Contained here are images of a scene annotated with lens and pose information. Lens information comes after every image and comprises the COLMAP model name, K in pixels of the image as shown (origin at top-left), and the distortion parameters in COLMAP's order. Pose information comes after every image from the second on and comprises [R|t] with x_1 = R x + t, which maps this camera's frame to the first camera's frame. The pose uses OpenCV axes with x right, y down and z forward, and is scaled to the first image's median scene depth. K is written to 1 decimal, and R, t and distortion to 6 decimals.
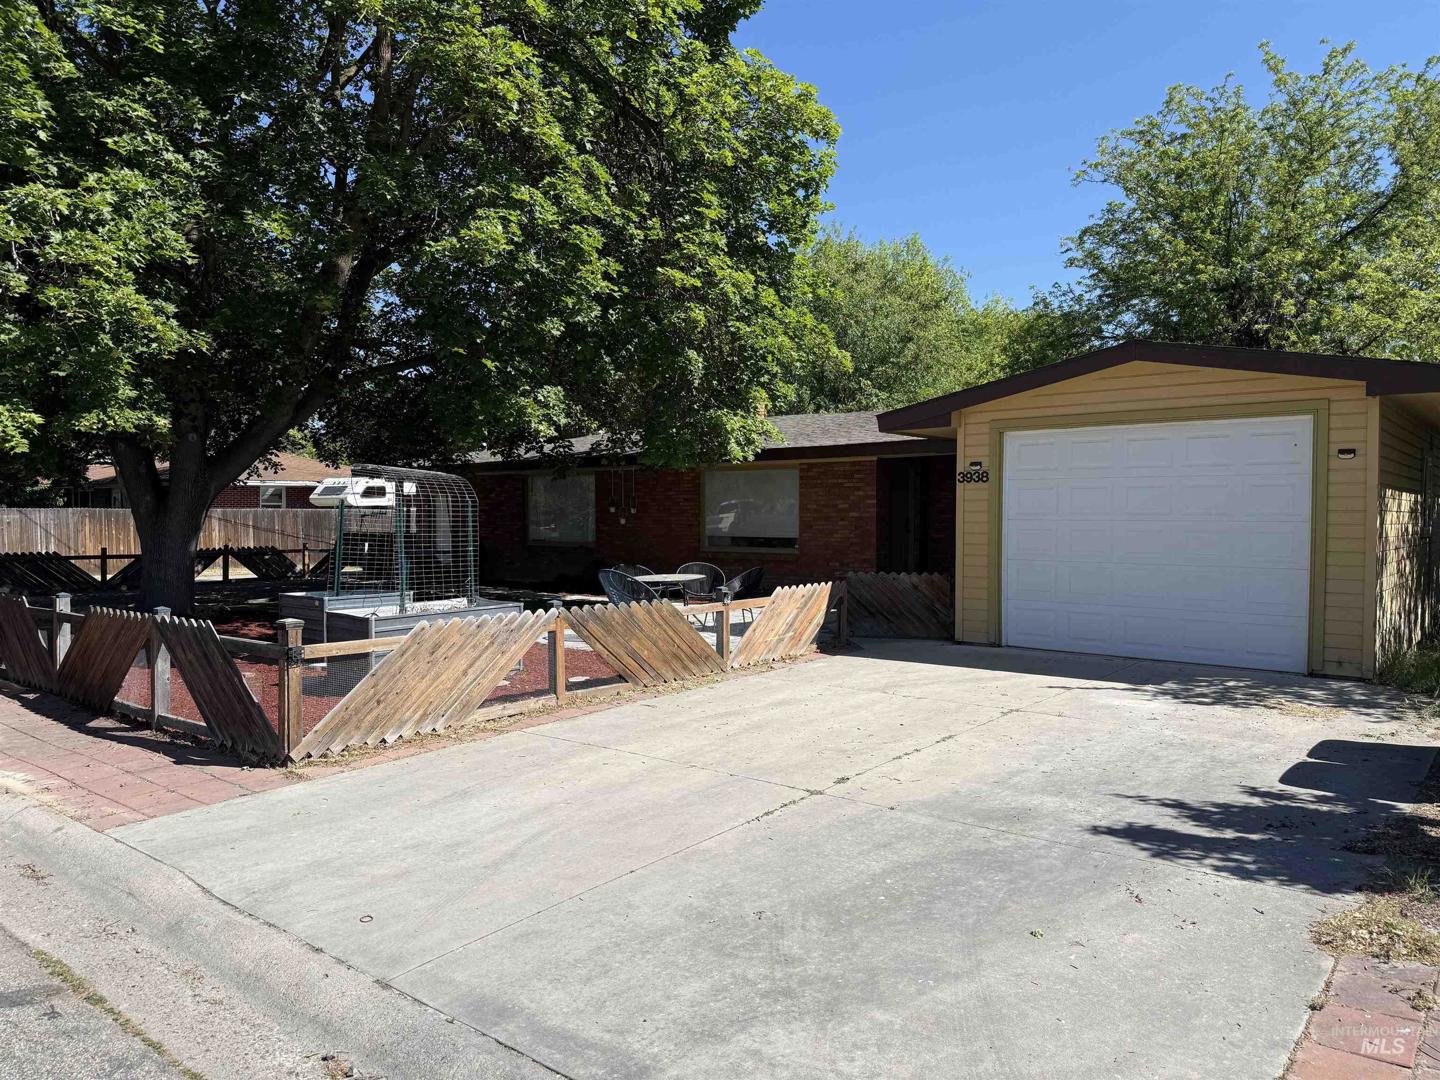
lens RADIAL K [[1005.9, 0, 723.2], [0, 1005.9, 534.8], [0, 0, 1]] dist [0.092550, -0.117199]
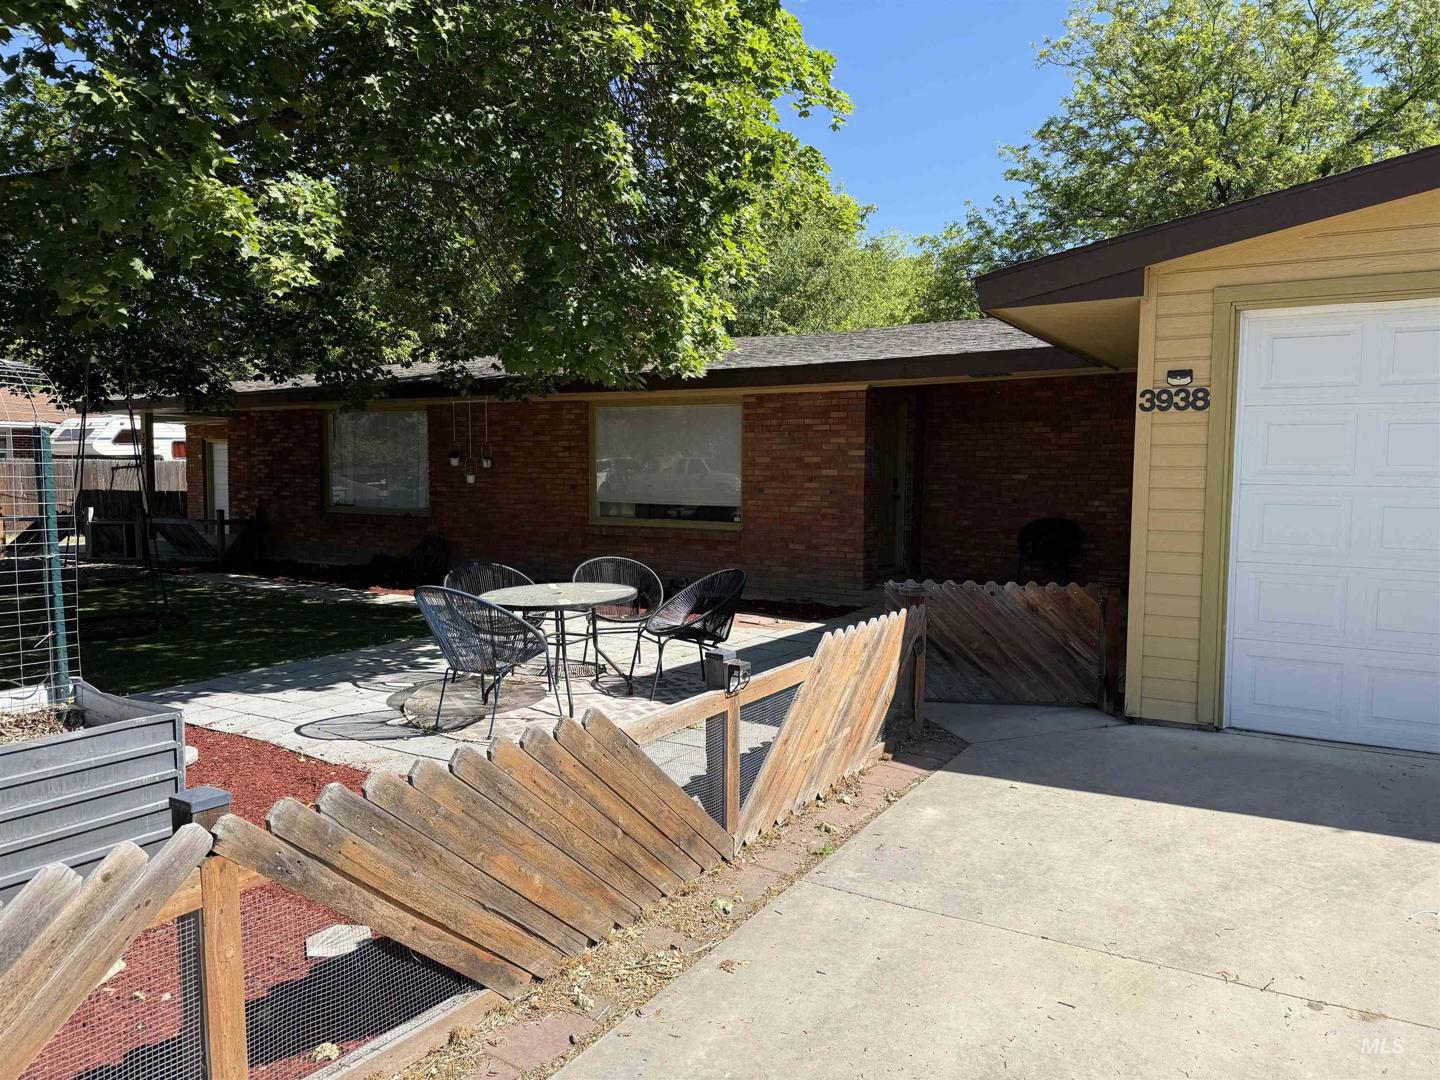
lens RADIAL K [[1005.9, 0, 728.9], [0, 1005.9, 542.6], [0, 0, 1]] dist [0.092550, -0.117199]
pose [[0.989016, -0.002801, 0.147782, -0.033887], [-0.004665, 0.998731, 0.050150, -0.006836], [-0.147735, -0.050288, 0.987748, 0.351794]]
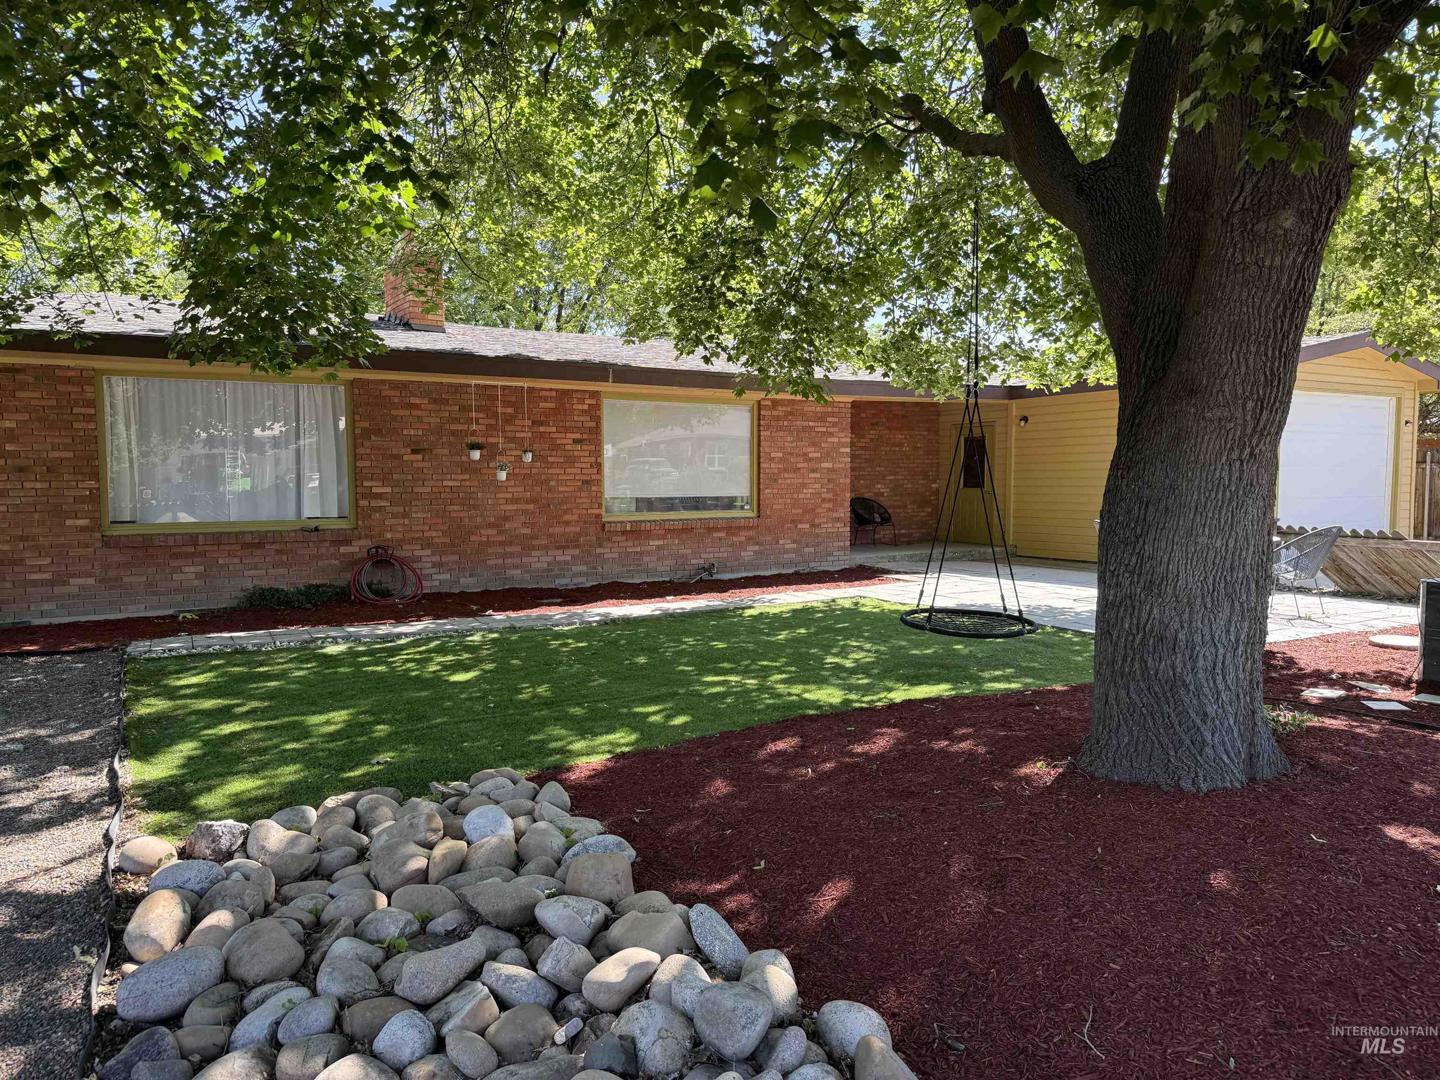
lens RADIAL K [[1005.9, 0, 721.0], [0, 1005.9, 538.0], [0, 0, 1]] dist [0.092550, -0.117199]
pose [[0.331647, -0.066310, 0.941070, -0.691184], [0.019265, 0.997795, 0.063518, -0.014469], [-0.943207, -0.002936, 0.332194, 0.805656]]
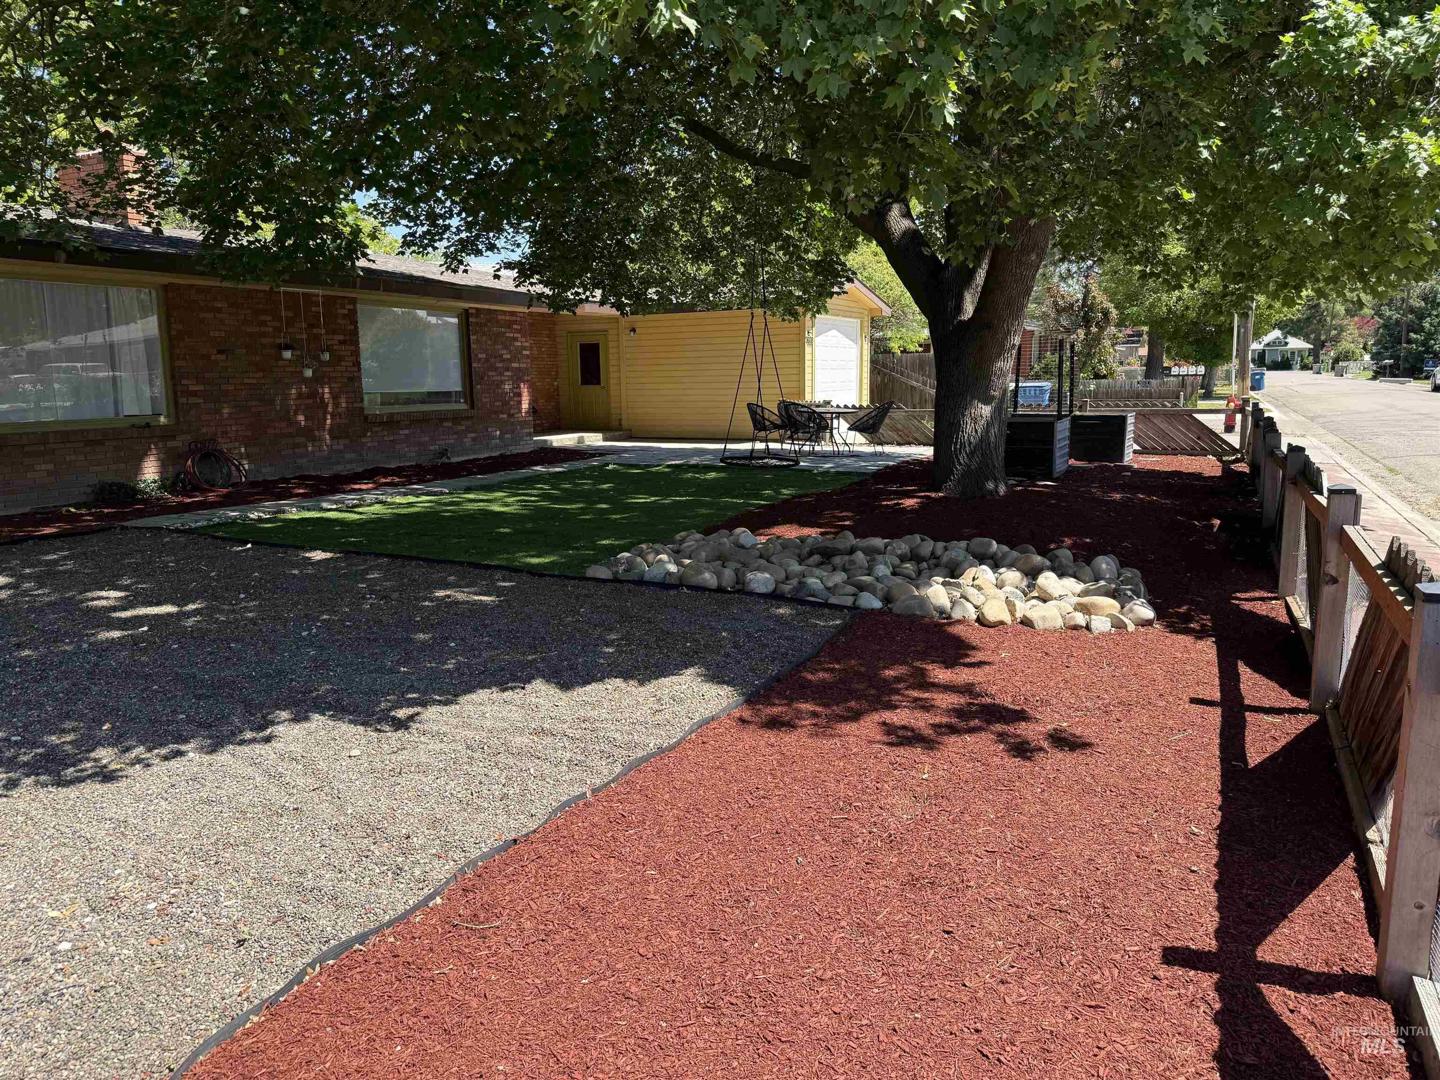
lens RADIAL K [[1005.9, 0, 715.9], [0, 1005.9, 540.3], [0, 0, 1]] dist [0.092550, -0.117199]
pose [[-0.226847, -0.161586, 0.960433, -0.926805], [0.027339, 0.984696, 0.172125, -0.016079], [-0.973547, 0.065303, -0.218958, 1.038752]]
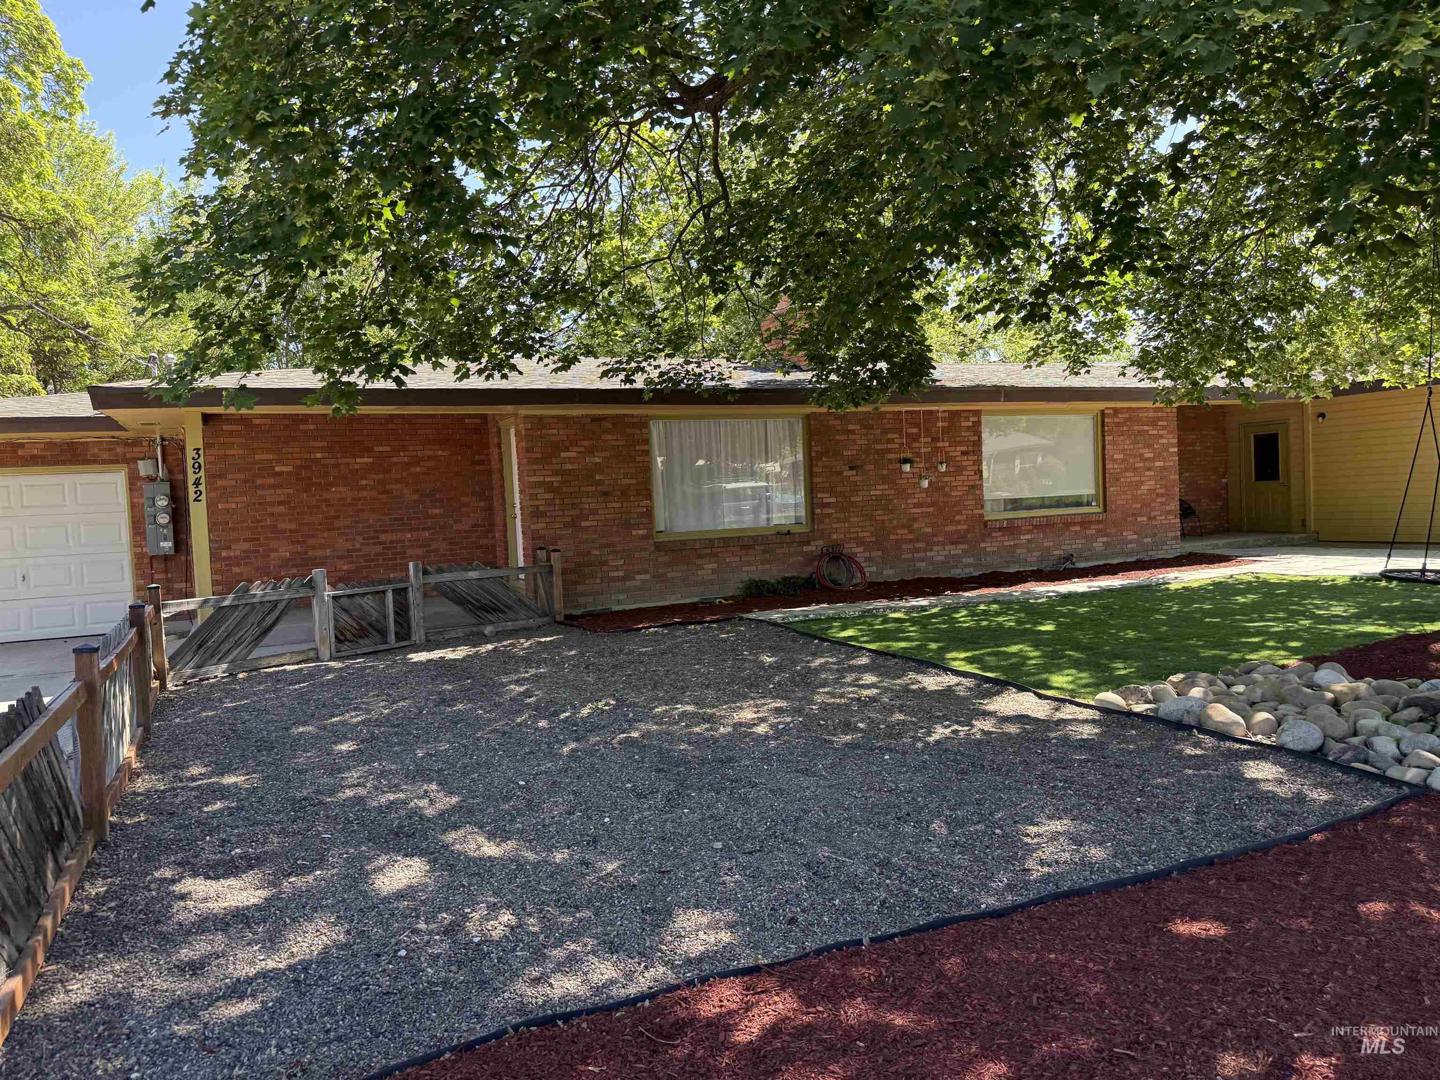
lens RADIAL K [[1005.9, 0, 705.9], [0, 1005.9, 537.2], [0, 0, 1]] dist [0.092550, -0.117199]
pose [[0.438068, -0.063129, 0.896723, -0.913257], [0.063537, 0.997211, 0.039165, -0.016125], [-0.896694, 0.039818, 0.440857, 0.963402]]
